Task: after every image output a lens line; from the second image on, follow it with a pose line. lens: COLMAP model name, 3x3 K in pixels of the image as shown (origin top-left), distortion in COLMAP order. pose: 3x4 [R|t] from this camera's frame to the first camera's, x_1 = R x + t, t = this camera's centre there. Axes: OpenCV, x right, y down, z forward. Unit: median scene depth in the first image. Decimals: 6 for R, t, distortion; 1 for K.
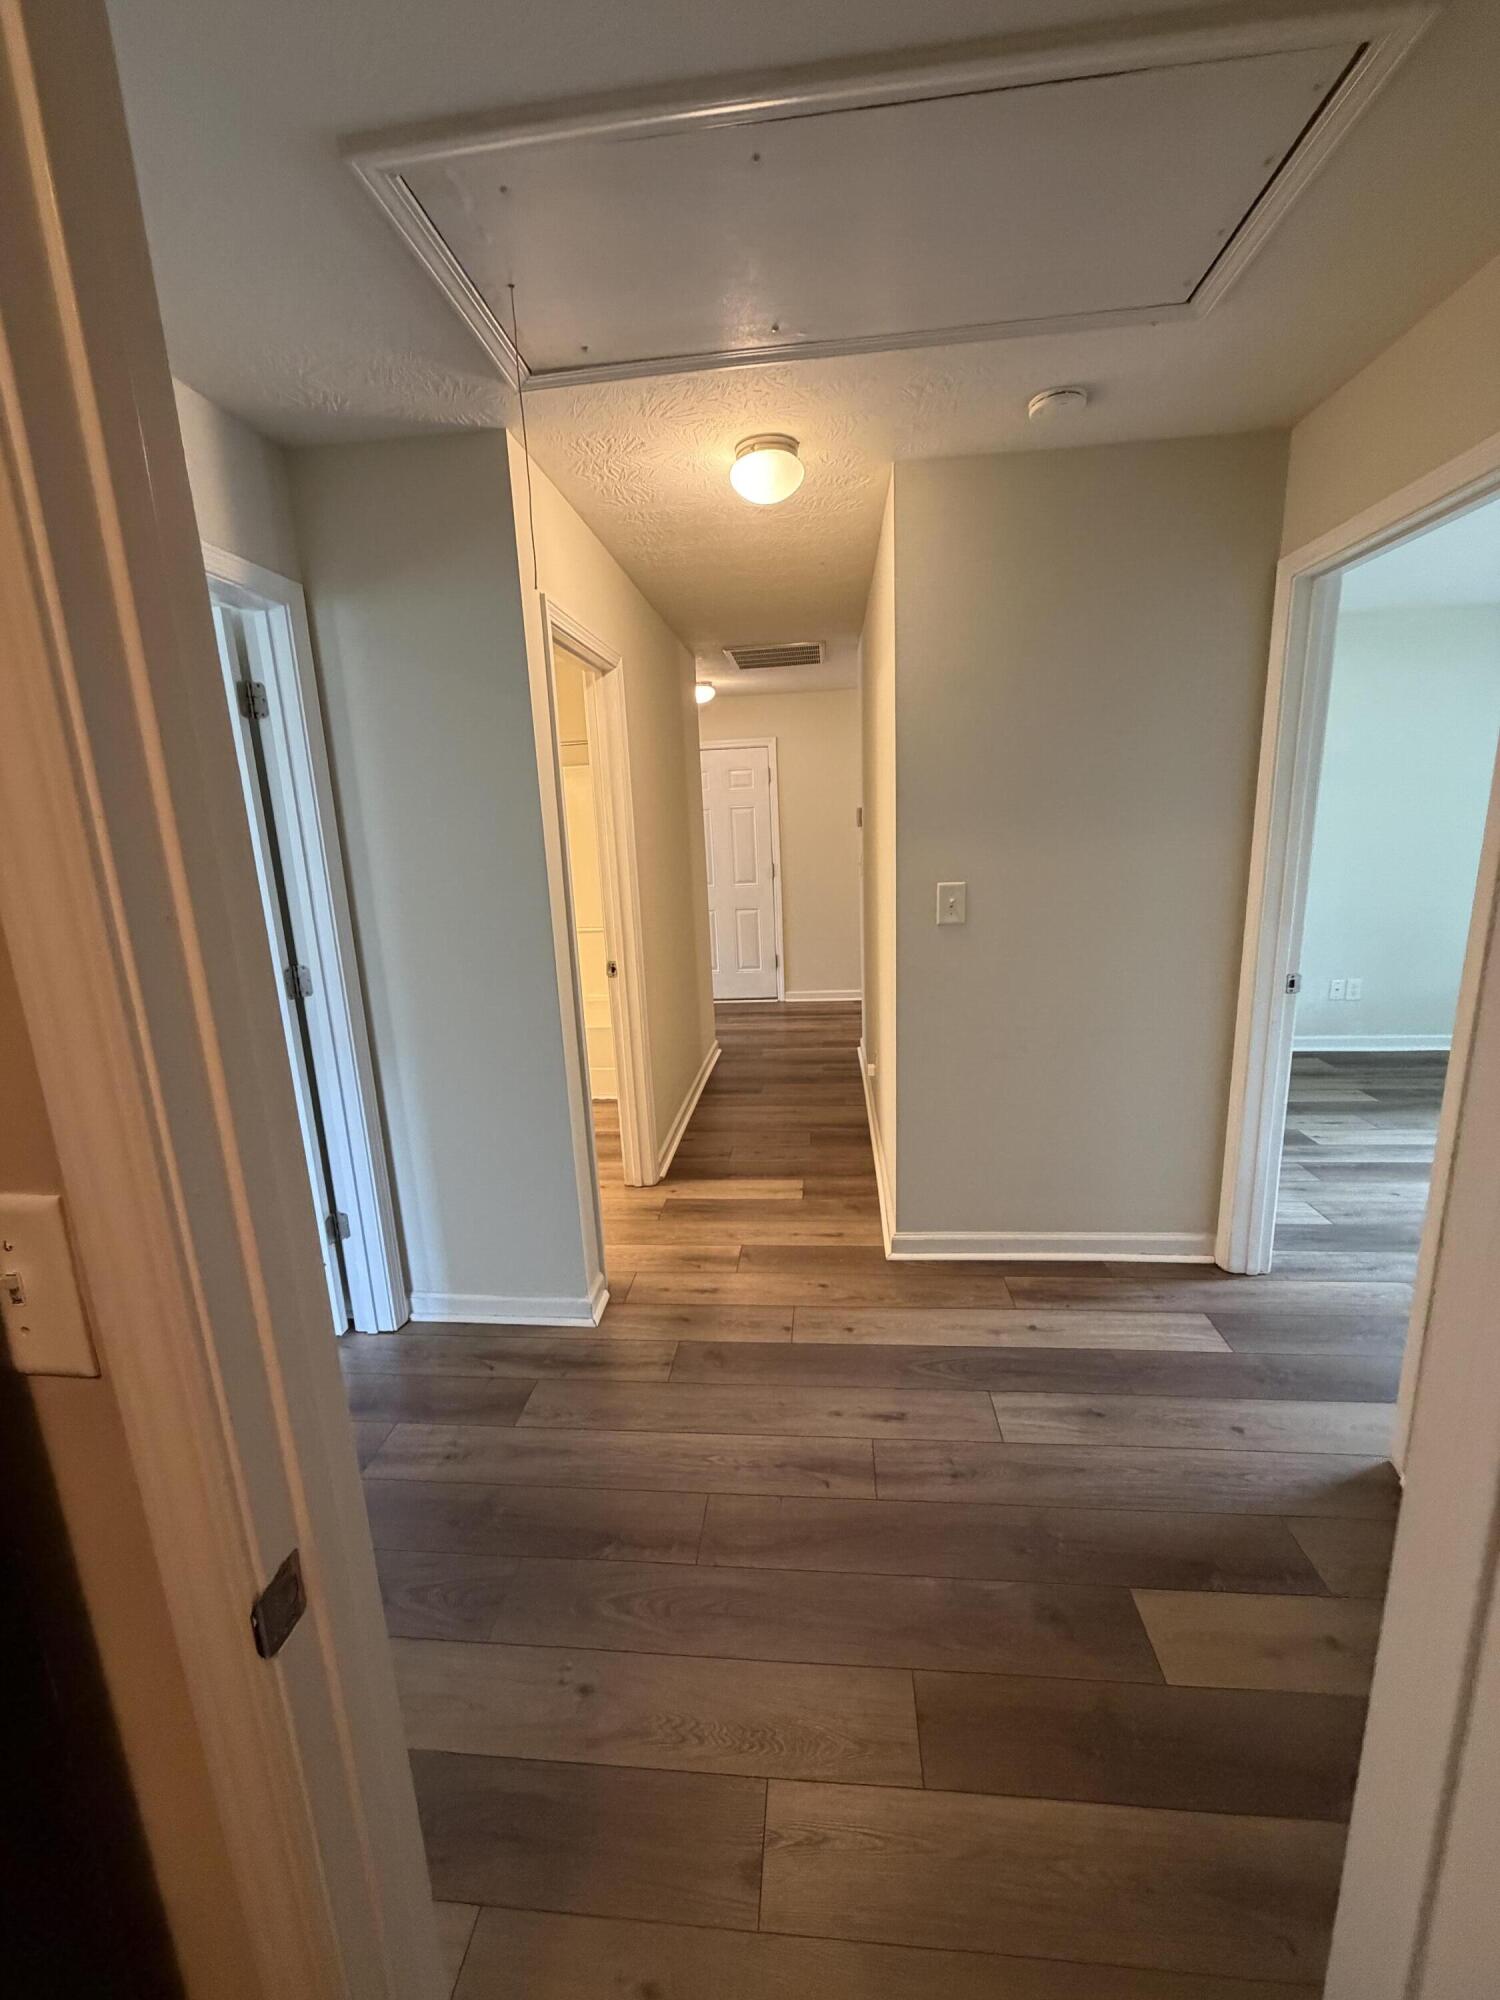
lens RADIAL K [[799.3, 0, 750.0], [0, 799.3, 1000.0], [0, 0, 1]] dist [-0.000714, -0.000117]
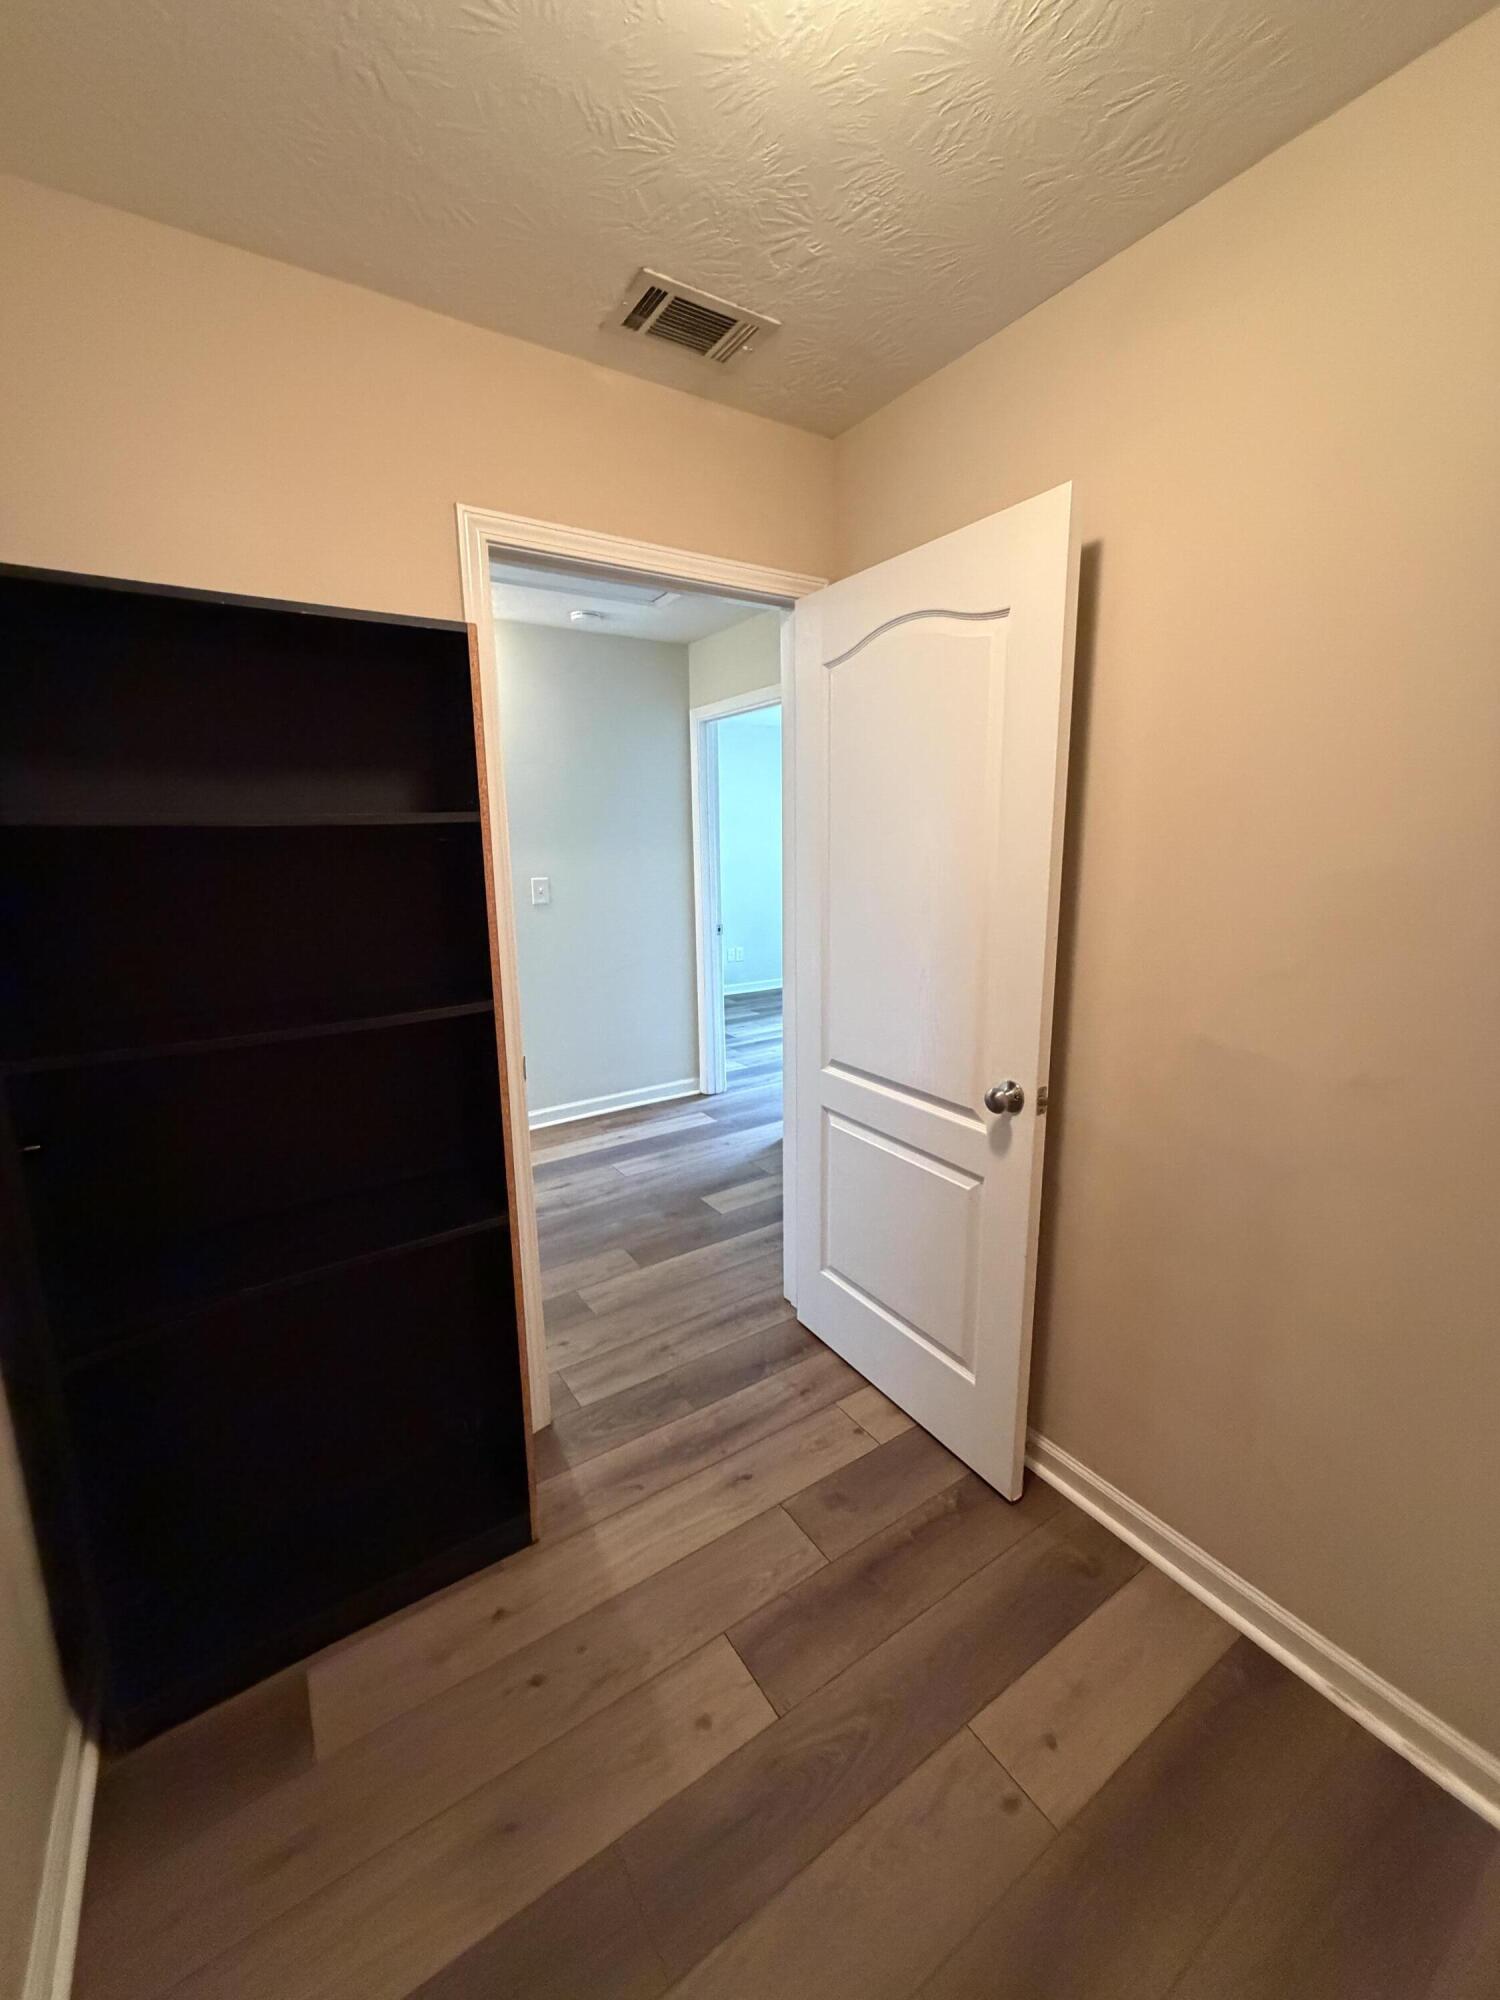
lens RADIAL K [[799.3, 0, 750.0], [0, 799.3, 1000.0], [0, 0, 1]] dist [-0.000714, -0.000117]
pose [[0.778267, -0.092220, 0.621124, -0.436749], [0.115613, 0.993291, 0.002613, 0.140199], [-0.617198, 0.069776, 0.783708, -0.496348]]
